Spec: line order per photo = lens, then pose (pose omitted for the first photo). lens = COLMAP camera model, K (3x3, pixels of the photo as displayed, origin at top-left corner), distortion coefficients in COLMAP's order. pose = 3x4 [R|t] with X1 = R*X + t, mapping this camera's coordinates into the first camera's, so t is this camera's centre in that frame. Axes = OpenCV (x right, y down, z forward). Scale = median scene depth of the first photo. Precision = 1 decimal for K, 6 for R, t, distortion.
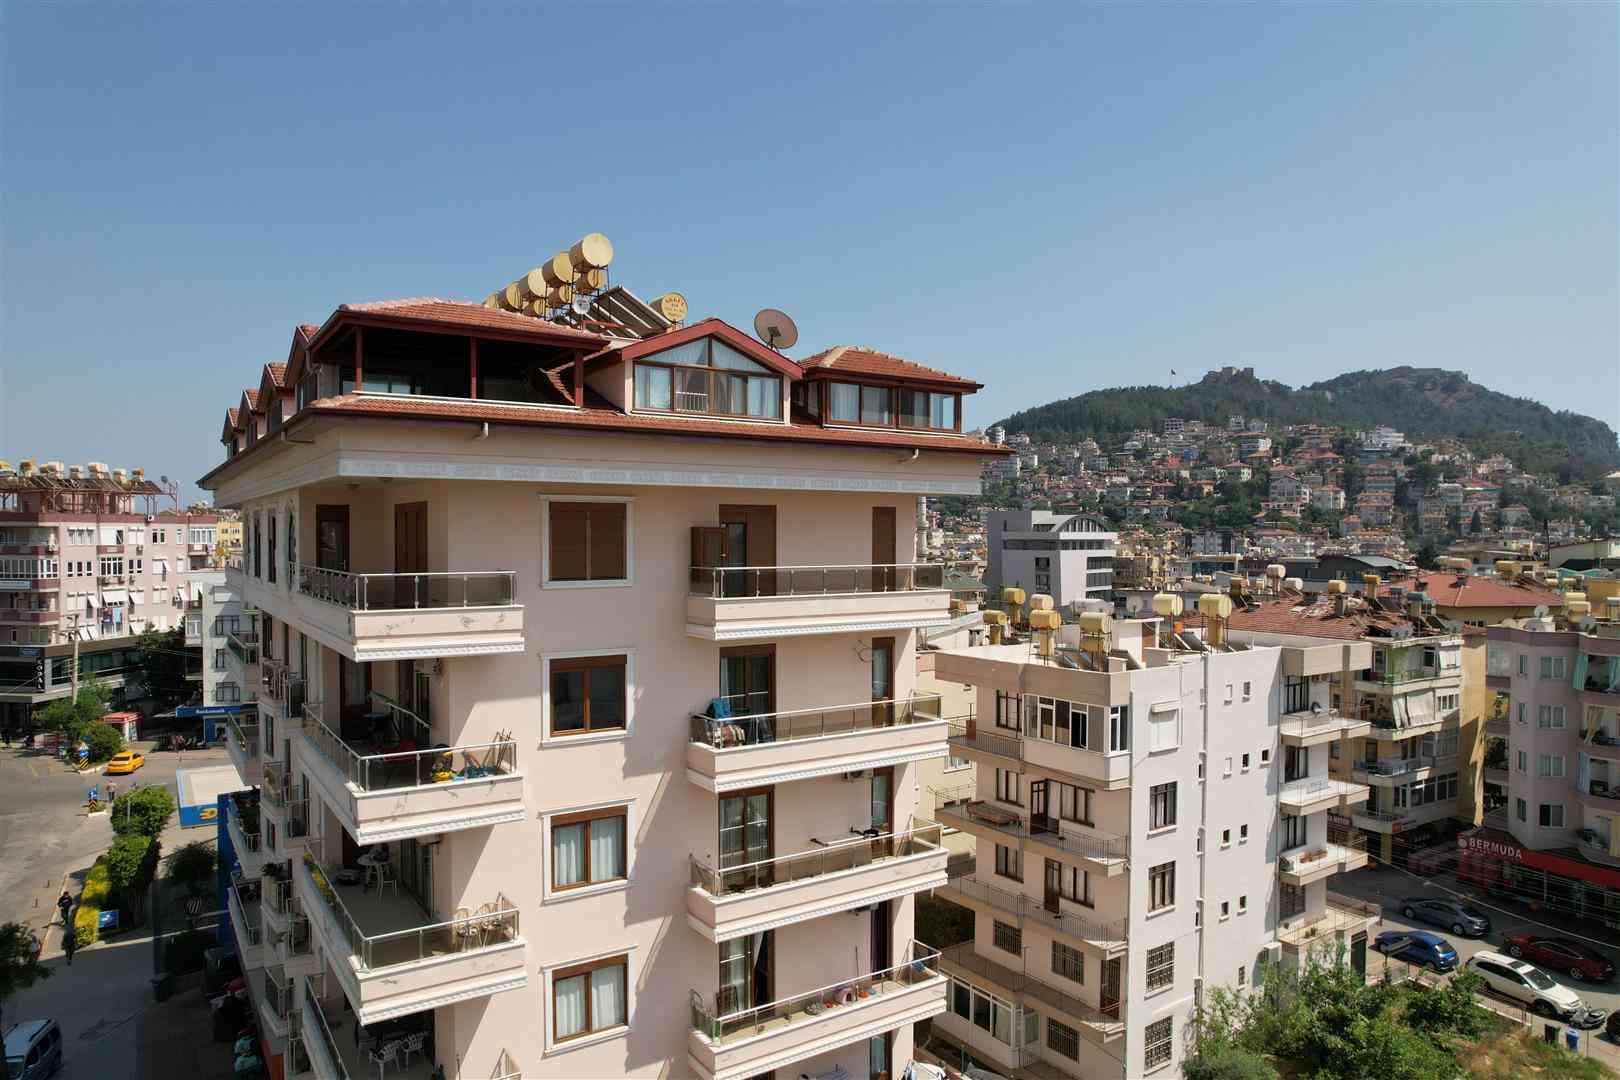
lens RADIAL K [[1038.1, 0, 813.4], [0, 1038.1, 546.6], [0, 0, 1]] dist [-0.084656, 0.076031]
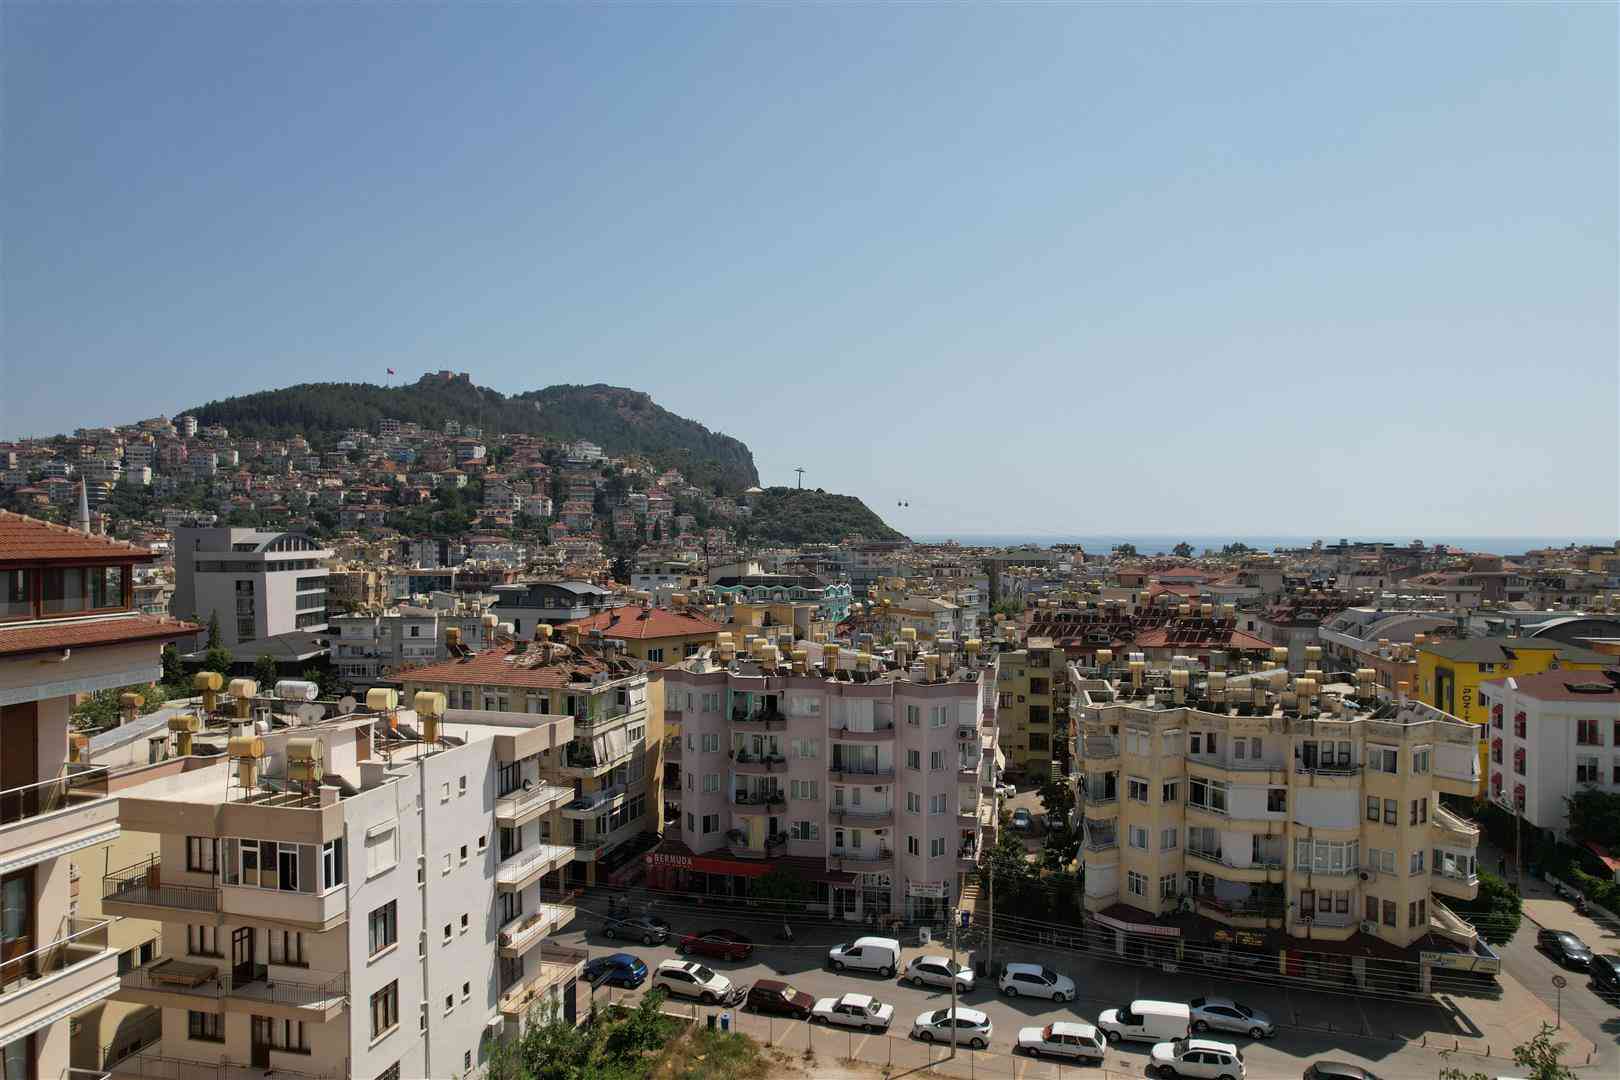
lens RADIAL K [[1036.1, 0, 812.8], [0, 1036.1, 544.2], [0, 0, 1]] dist [-0.079315, 0.069553]
pose [[0.746808, -0.009707, 0.664969, 0.002832], [0.009970, 0.999945, 0.003400, -0.076189], [-0.664965, 0.004090, 0.746864, -0.002349]]
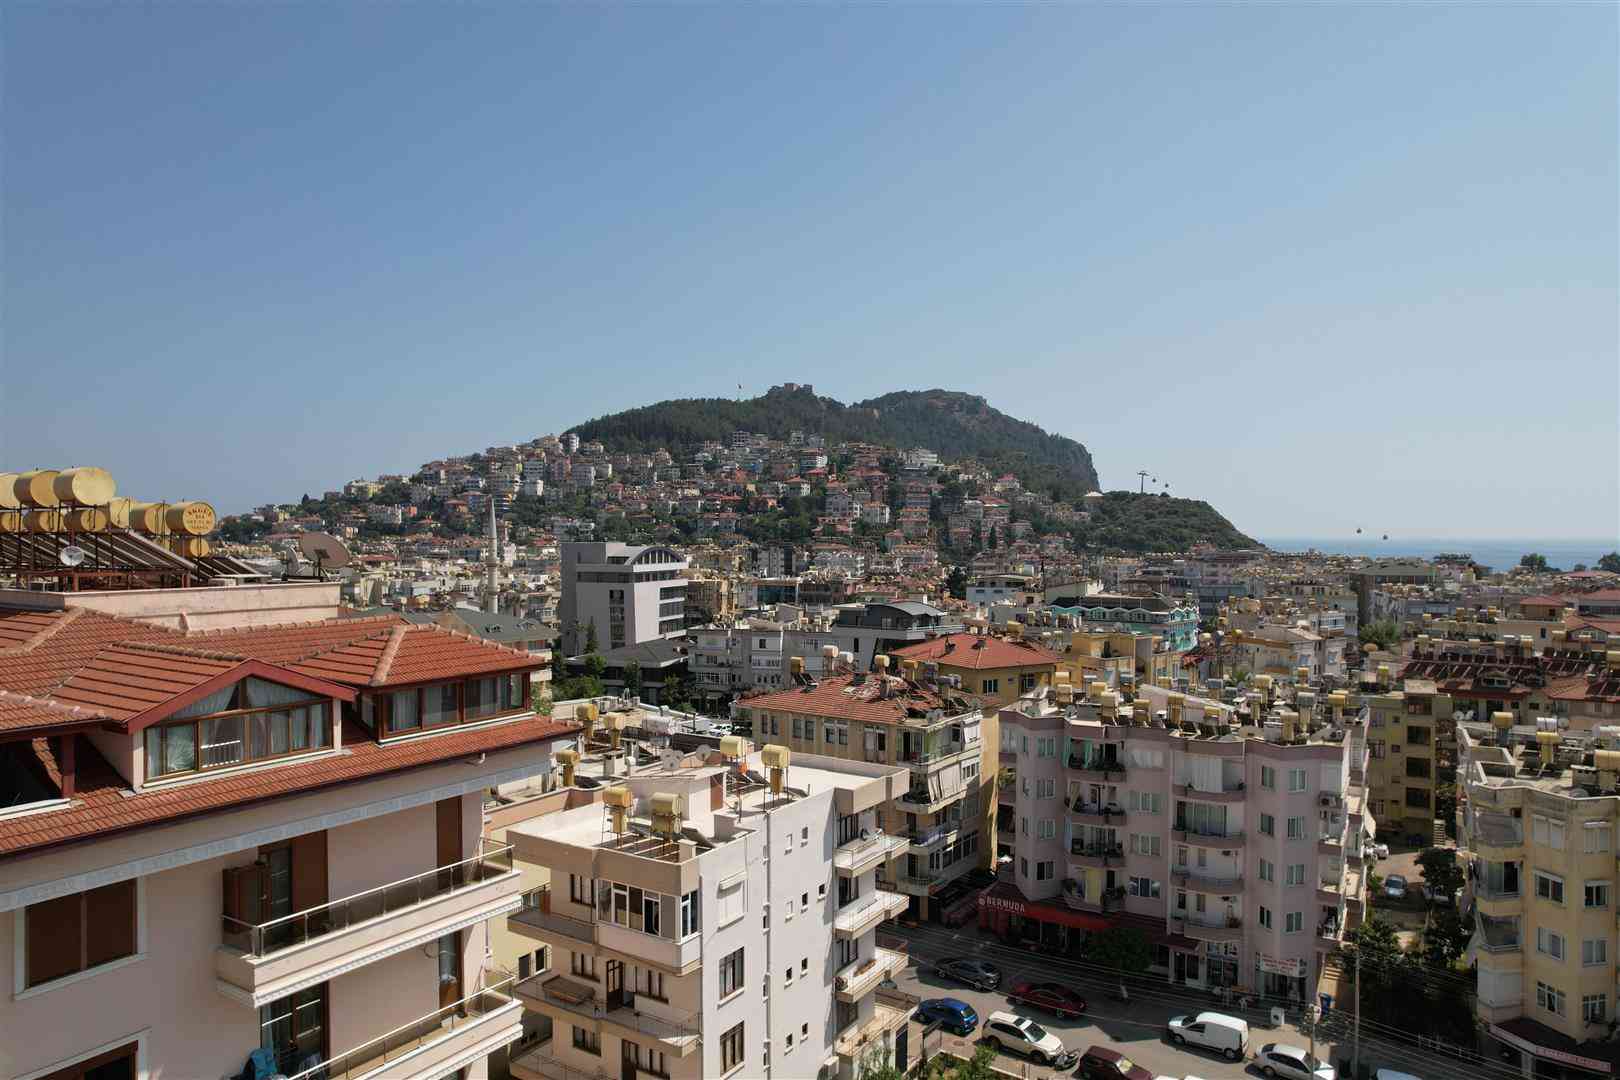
lens RADIAL K [[1036.1, 0, 812.8], [0, 1036.1, 544.2], [0, 0, 1]] dist [-0.079315, 0.069553]
pose [[0.918816, -0.004366, 0.394663, 0.002467], [0.005340, 0.999985, -0.001370, -0.124742], [-0.394651, 0.003366, 0.918825, -0.001834]]
